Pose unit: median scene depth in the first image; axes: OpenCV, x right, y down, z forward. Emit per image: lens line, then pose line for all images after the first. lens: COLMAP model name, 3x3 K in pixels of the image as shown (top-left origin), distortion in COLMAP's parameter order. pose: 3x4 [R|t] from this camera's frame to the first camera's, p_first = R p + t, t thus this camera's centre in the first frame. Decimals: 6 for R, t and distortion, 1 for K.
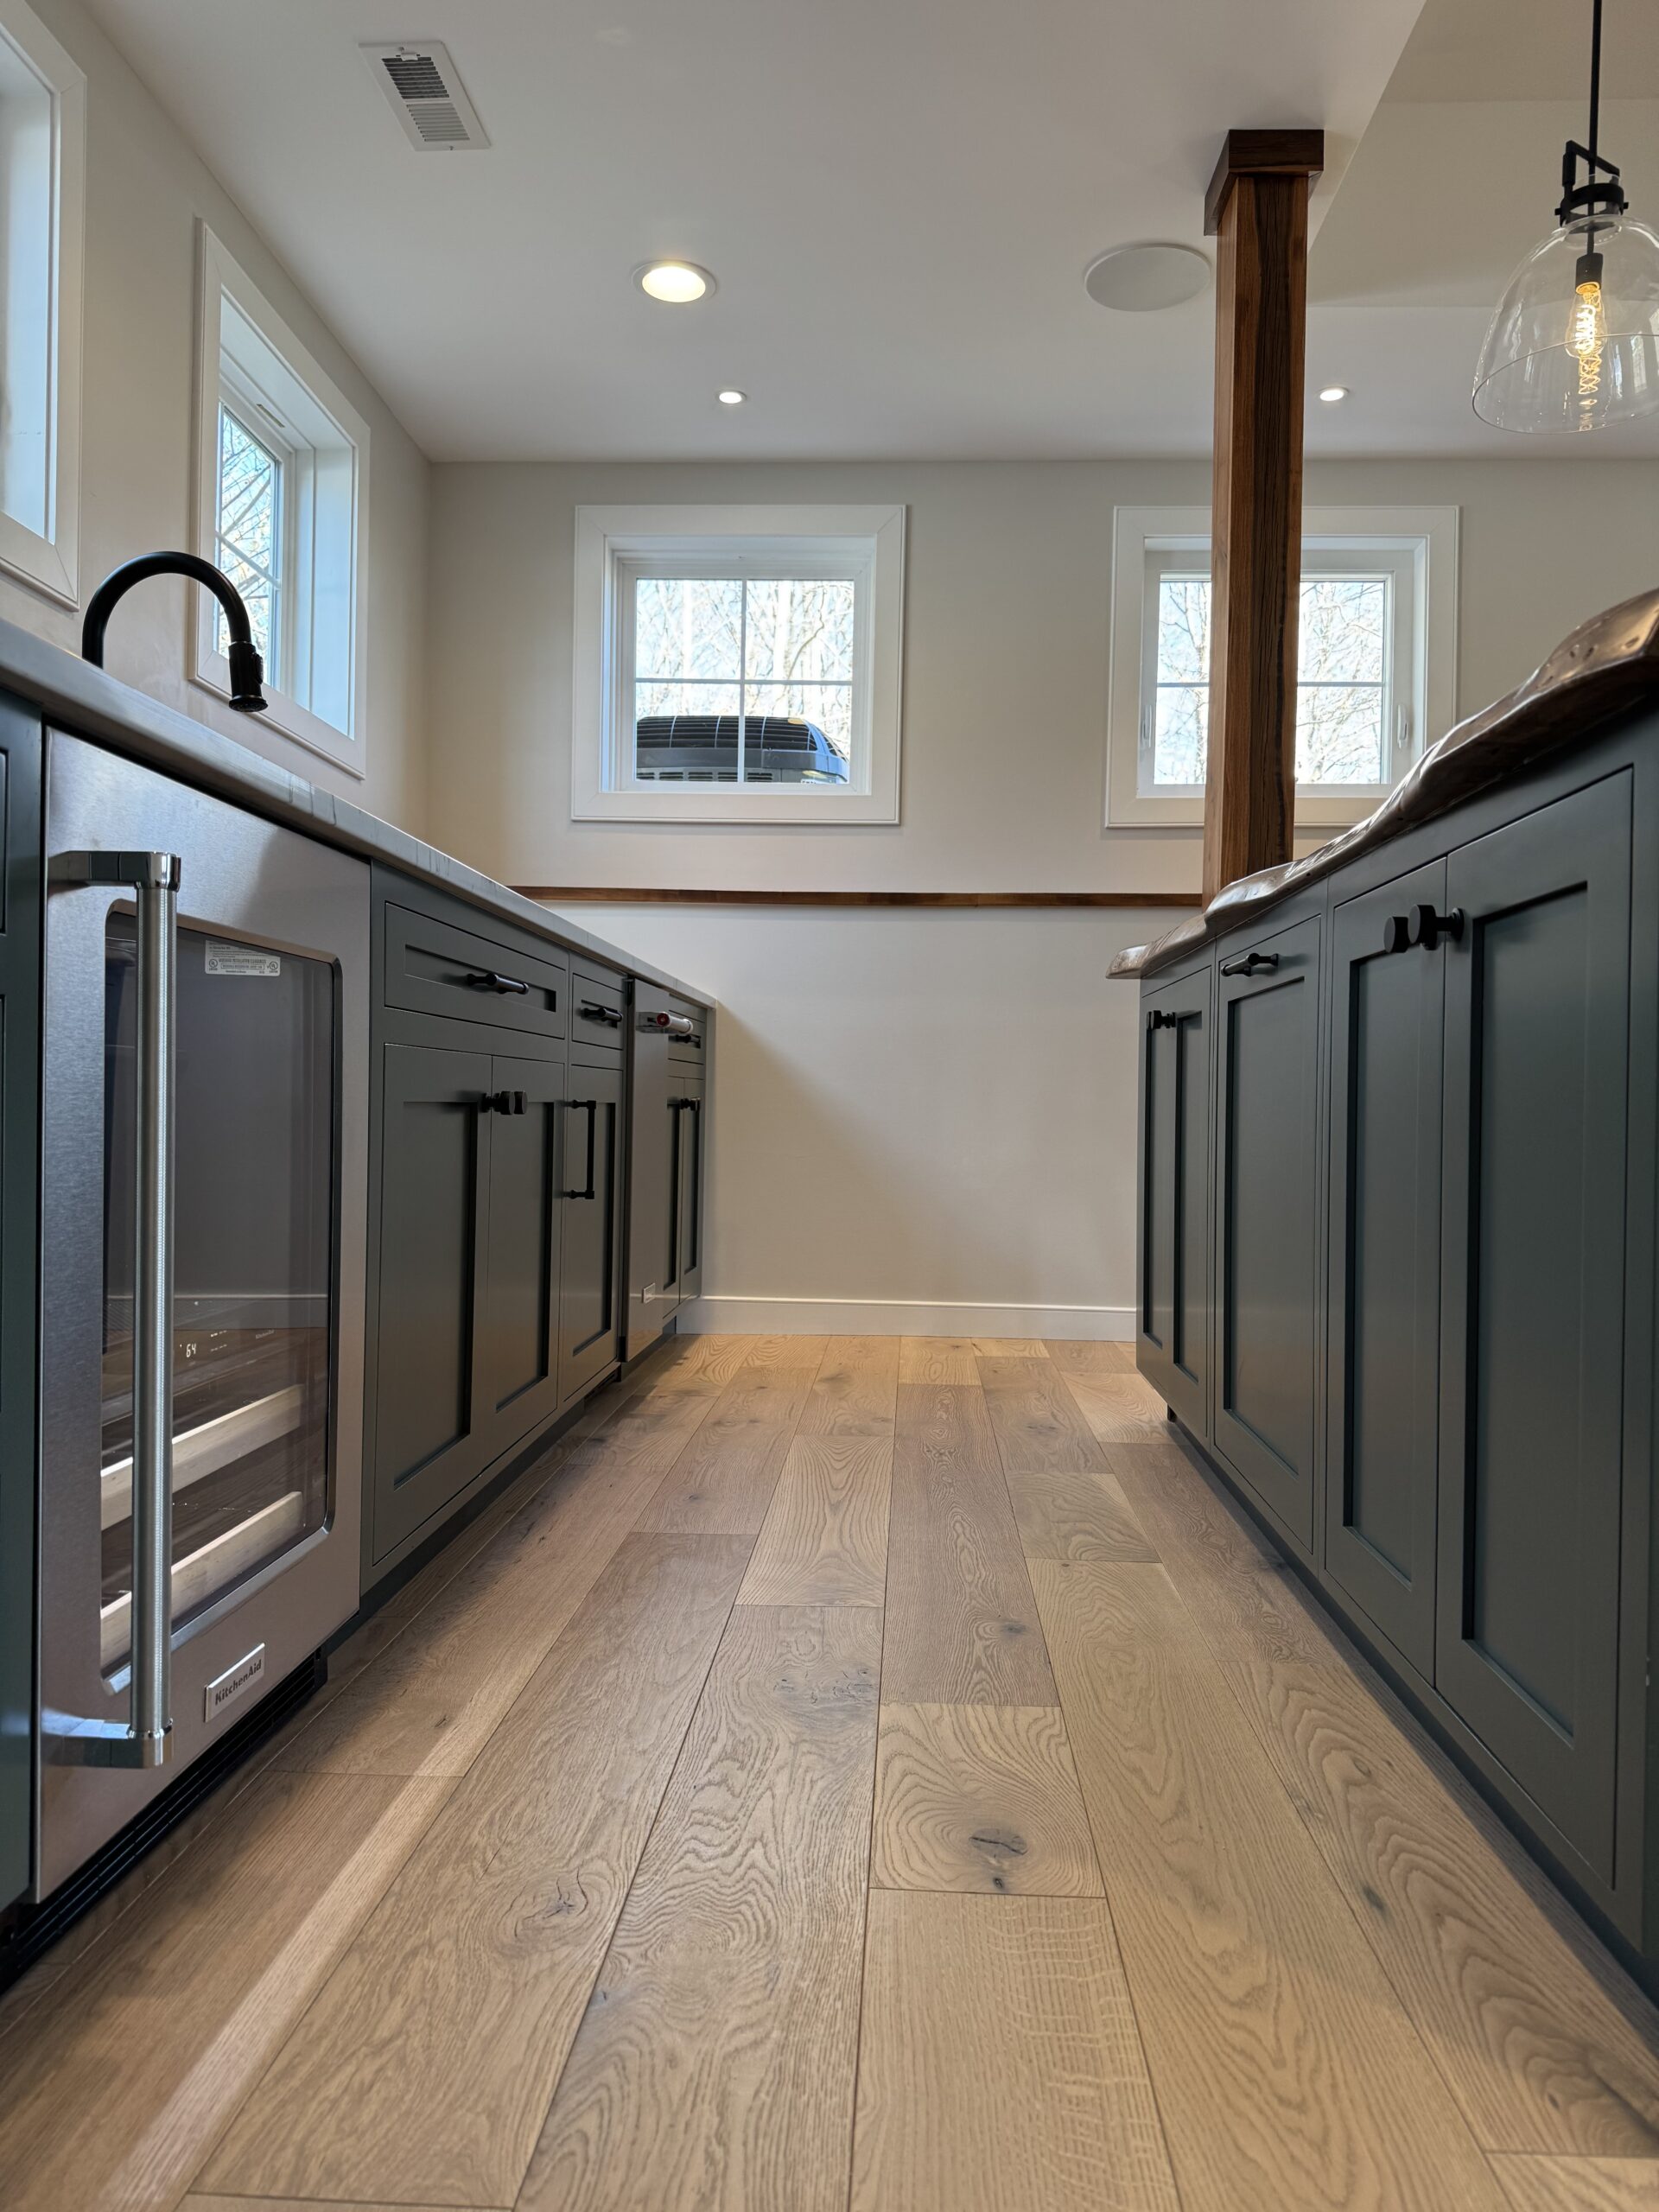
lens RADIAL K [[1547.1, 0, 837.4], [0, 1547.1, 1104.3], [0, 0, 1]] dist [0.054540, -0.055400]
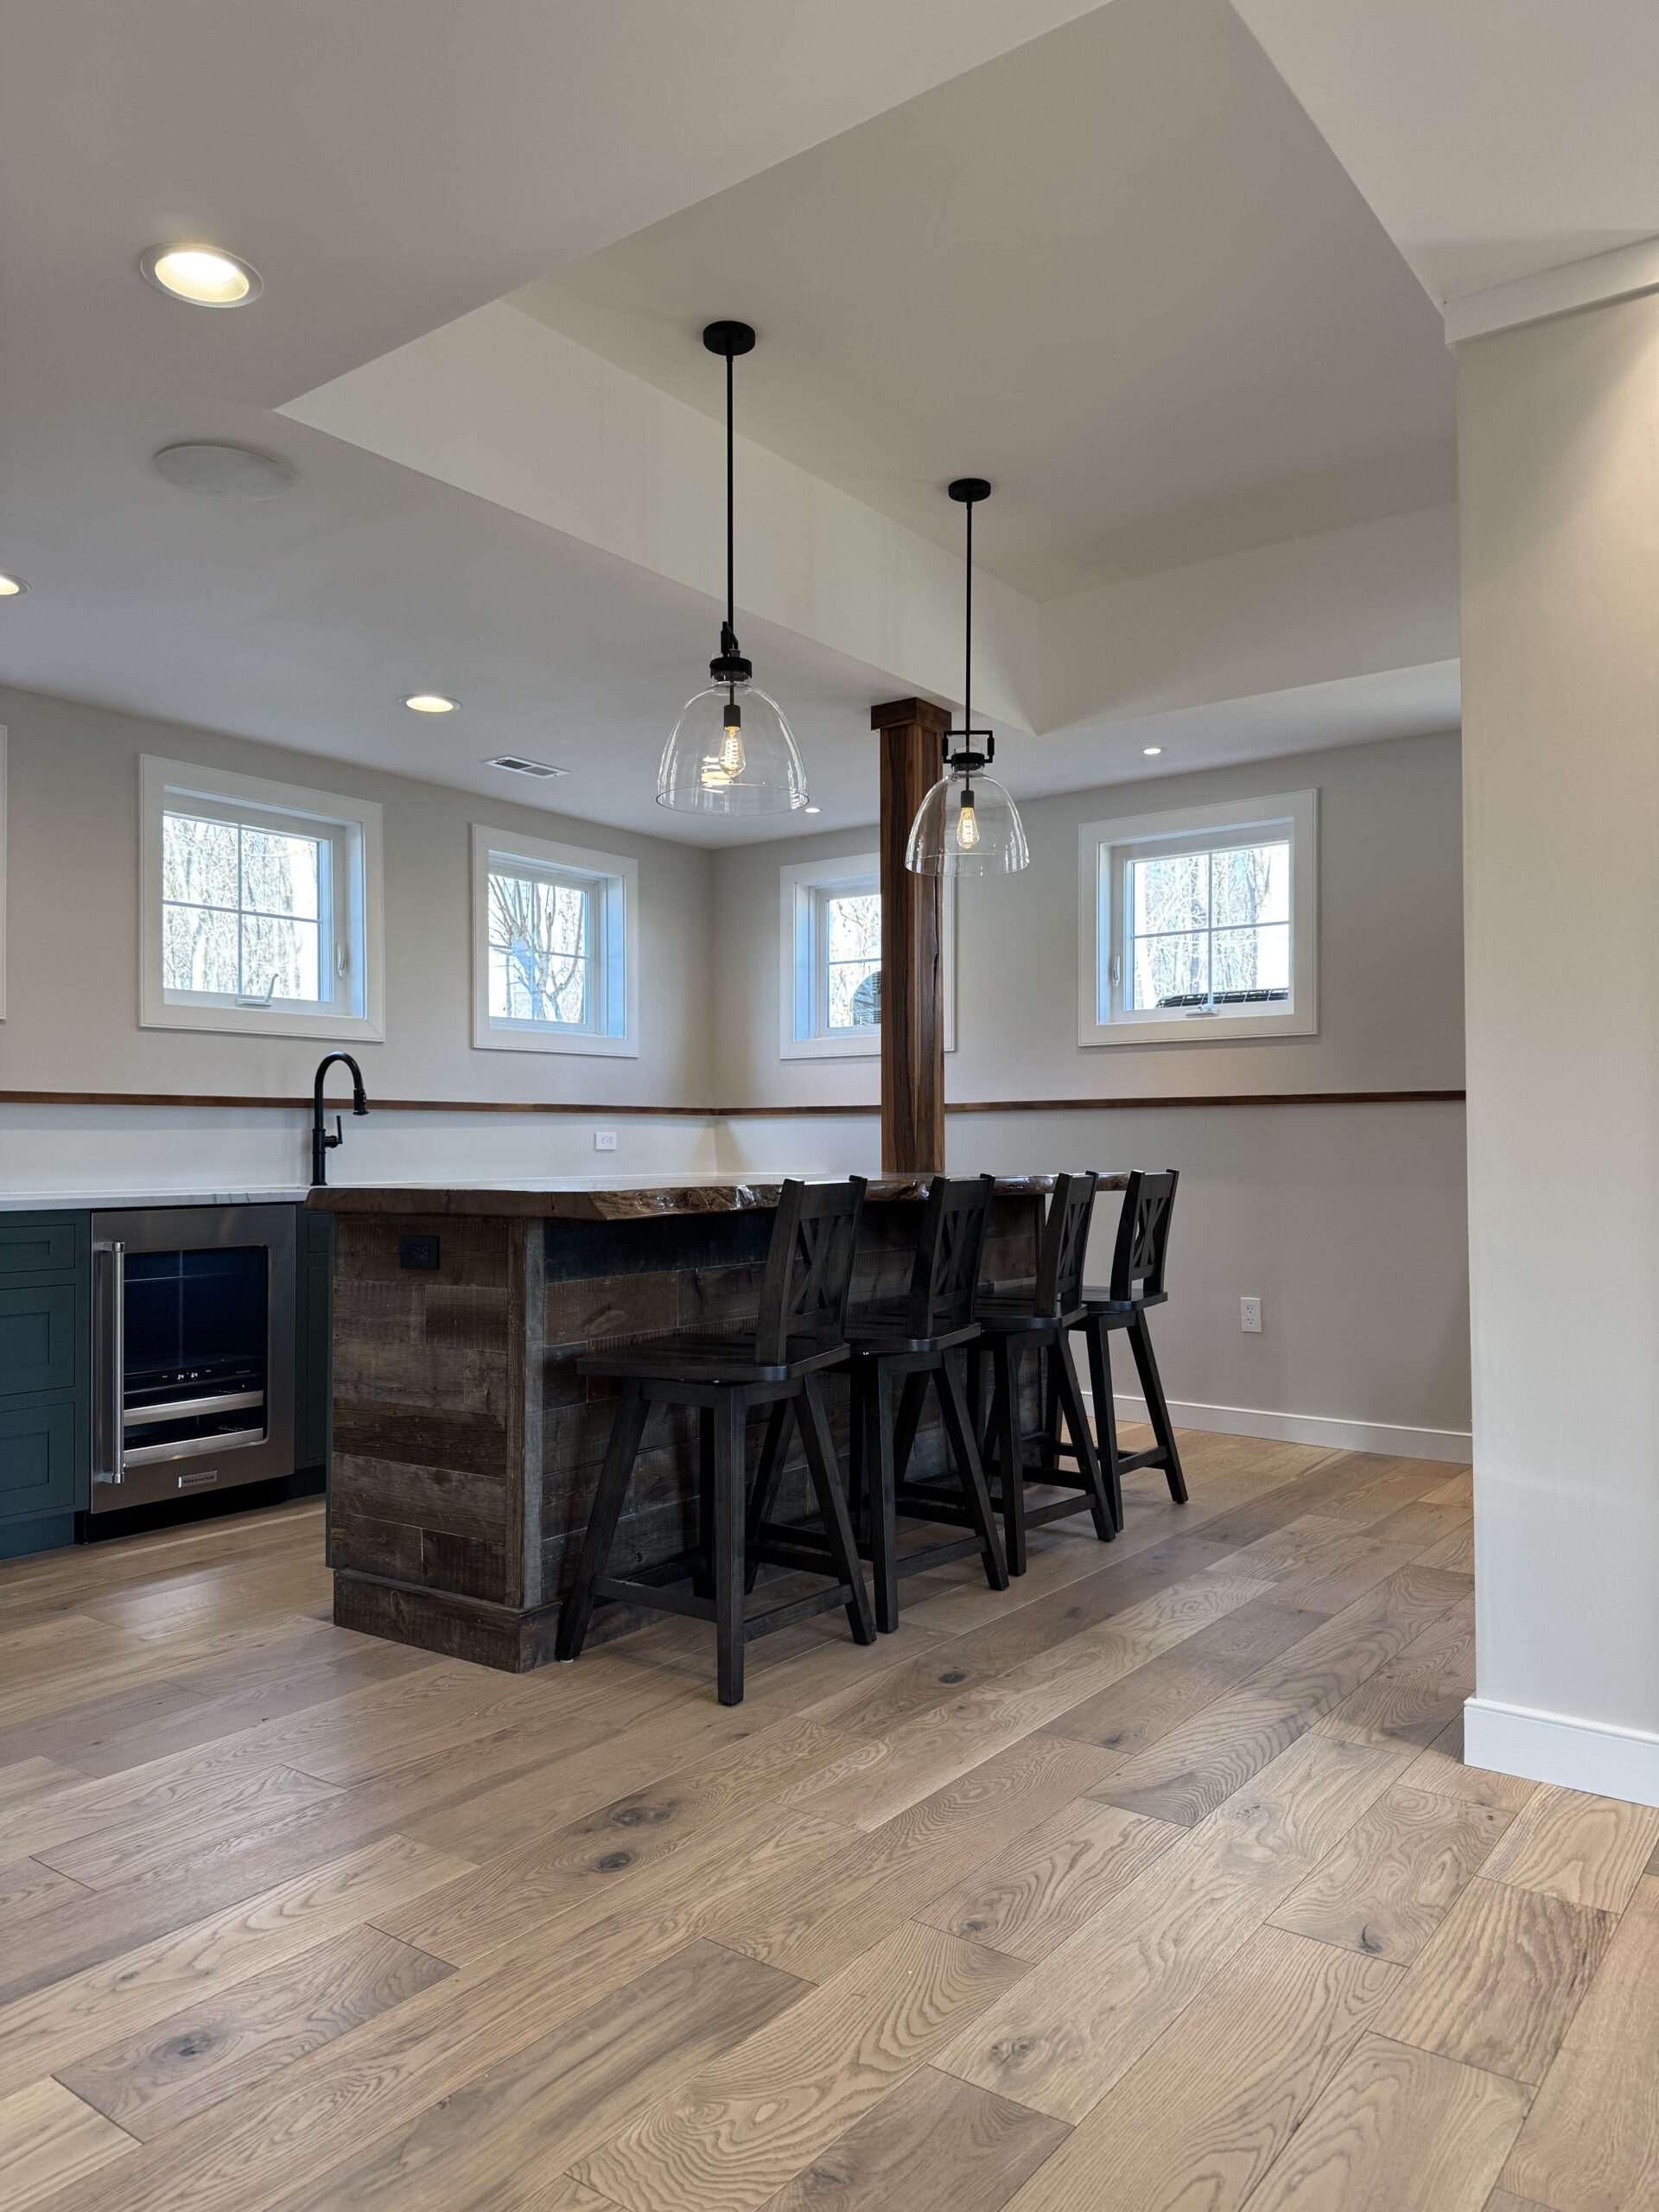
lens RADIAL K [[1547.1, 0, 842.7], [0, 1547.1, 1091.3], [0, 0, 1]] dist [0.054540, -0.055400]
pose [[0.842187, -0.042596, -0.537501, 1.598144], [0.020989, 0.998709, -0.046260, -0.165452], [0.538777, 0.027677, 0.841993, -0.652810]]
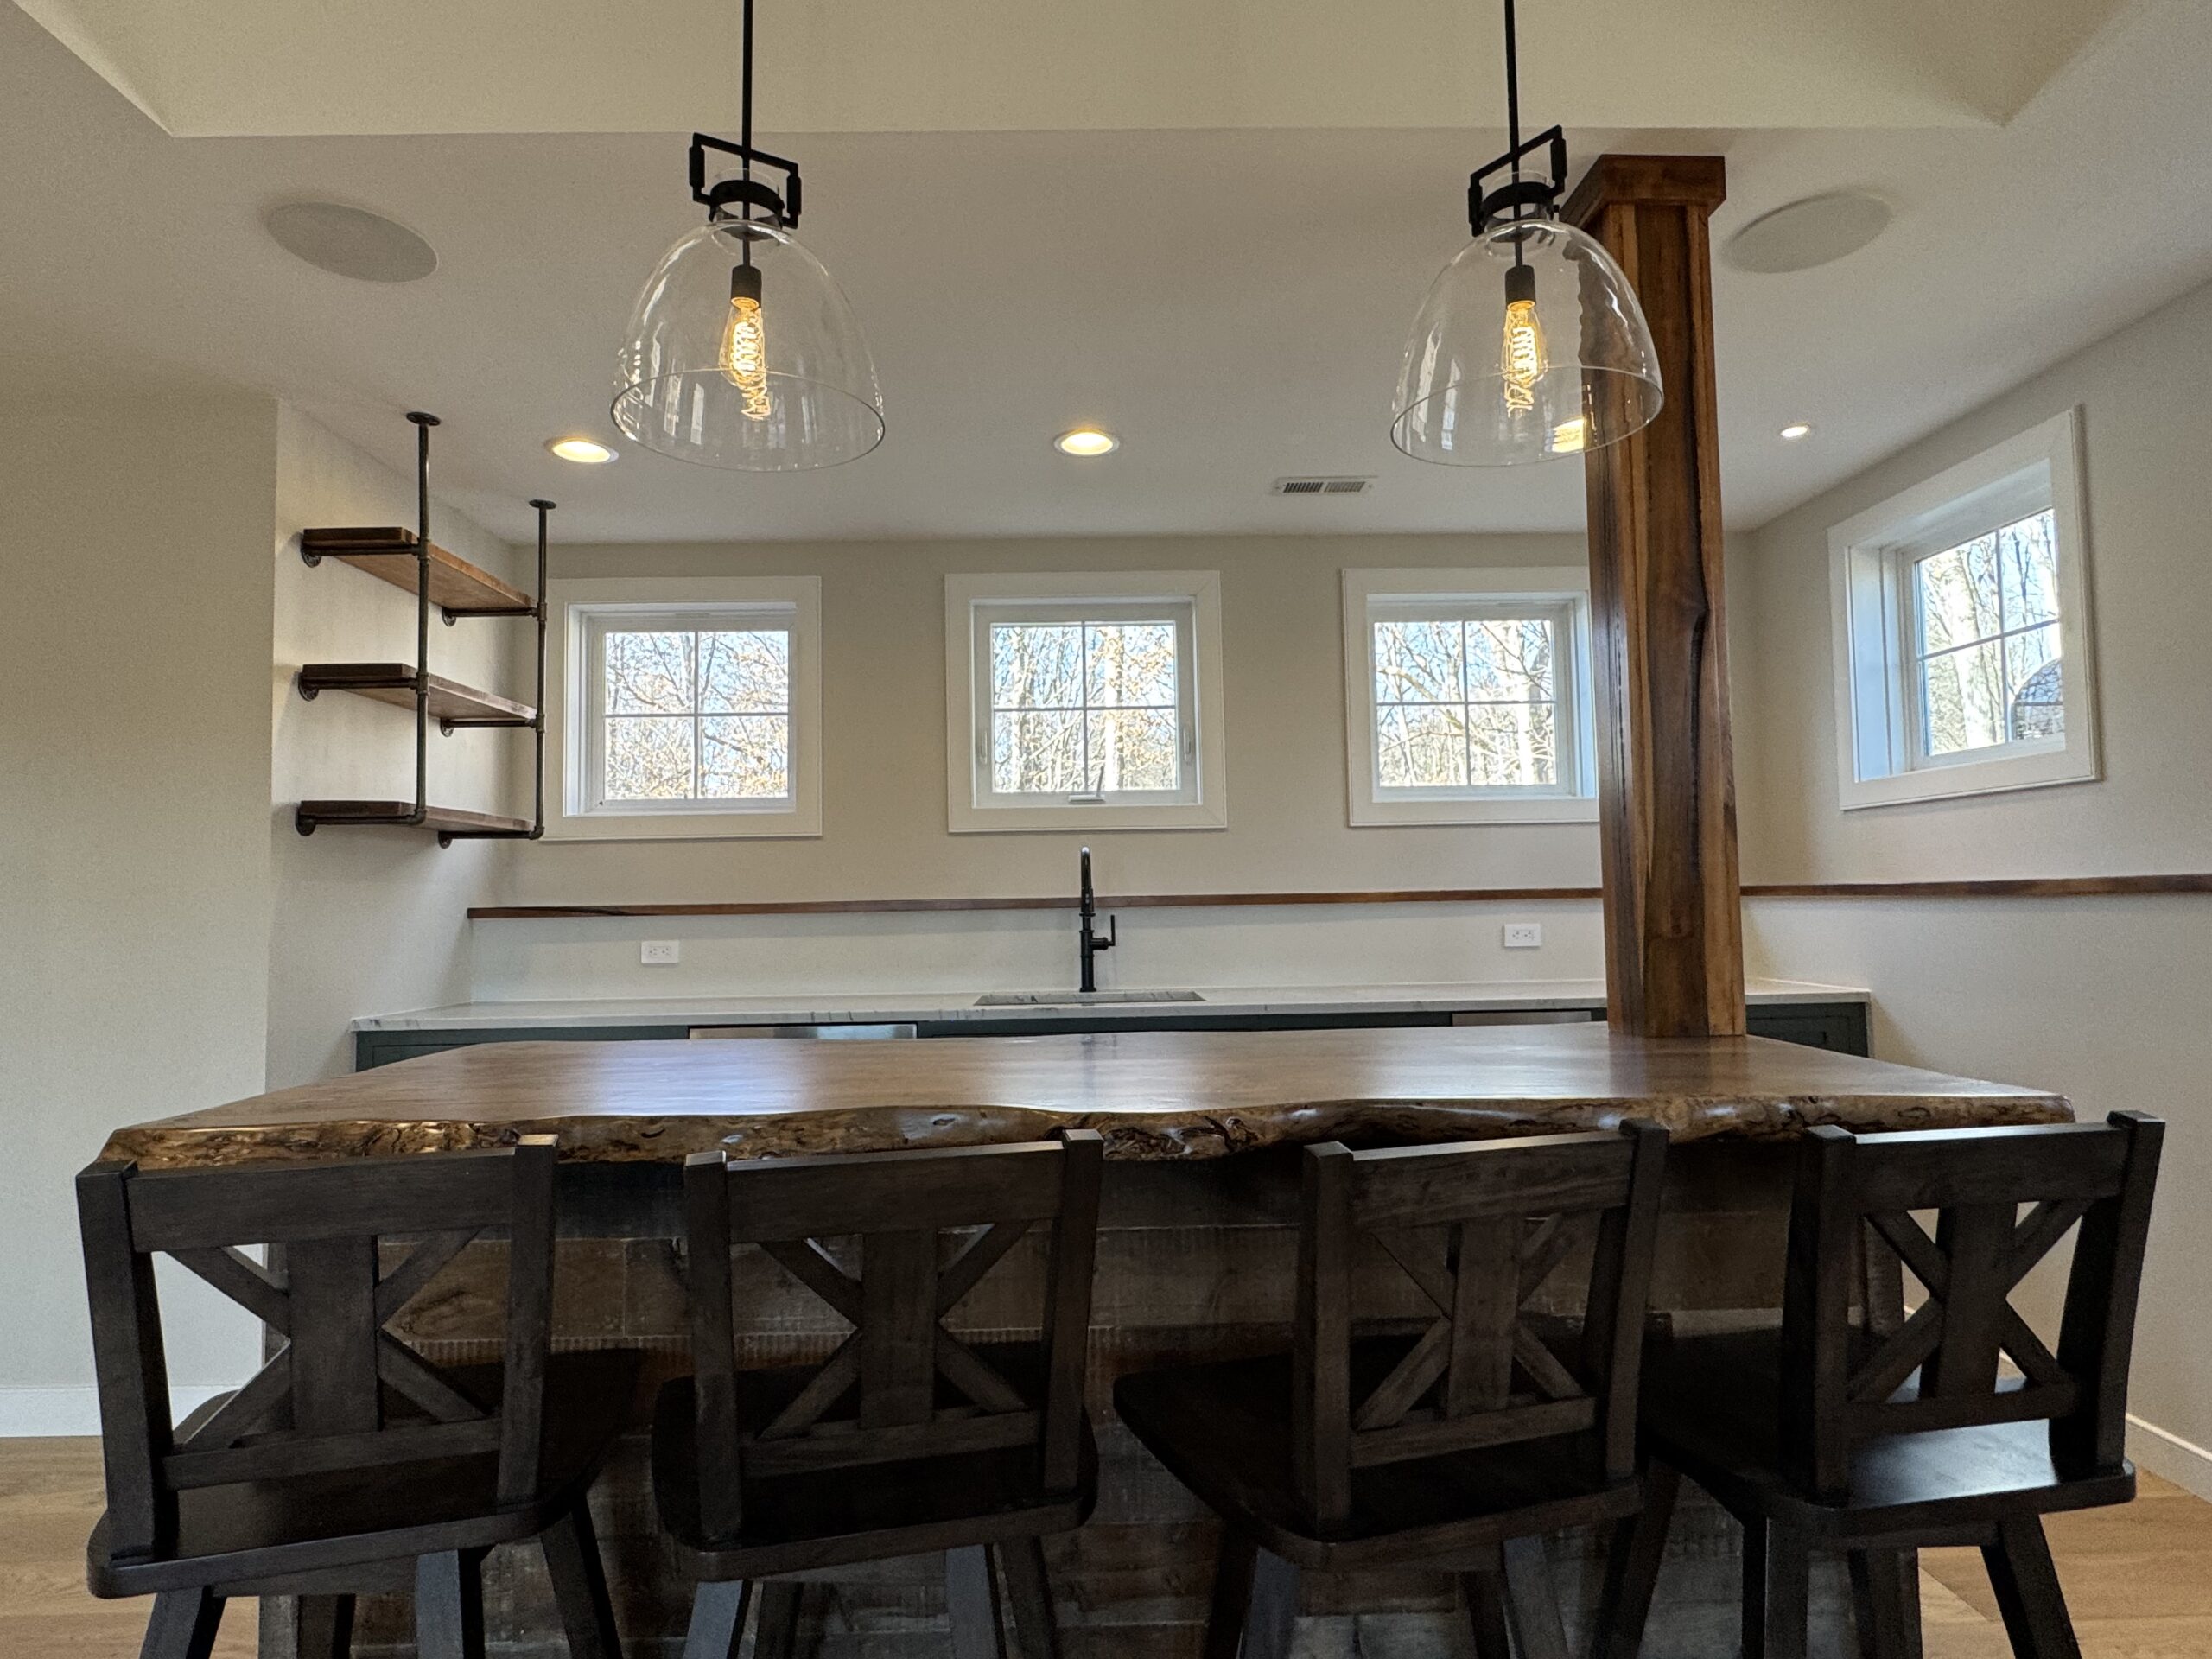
lens RADIAL K [[1206.4, 0, 1114.0], [0, 1206.4, 831.3], [0, 0, 1]] dist [-0.003718, -0.003393]
pose [[0.086963, -0.079339, -0.993047, 1.346644], [0.018006, 0.996786, -0.078061, -0.246288], [0.996049, -0.011093, 0.088112, 0.917236]]
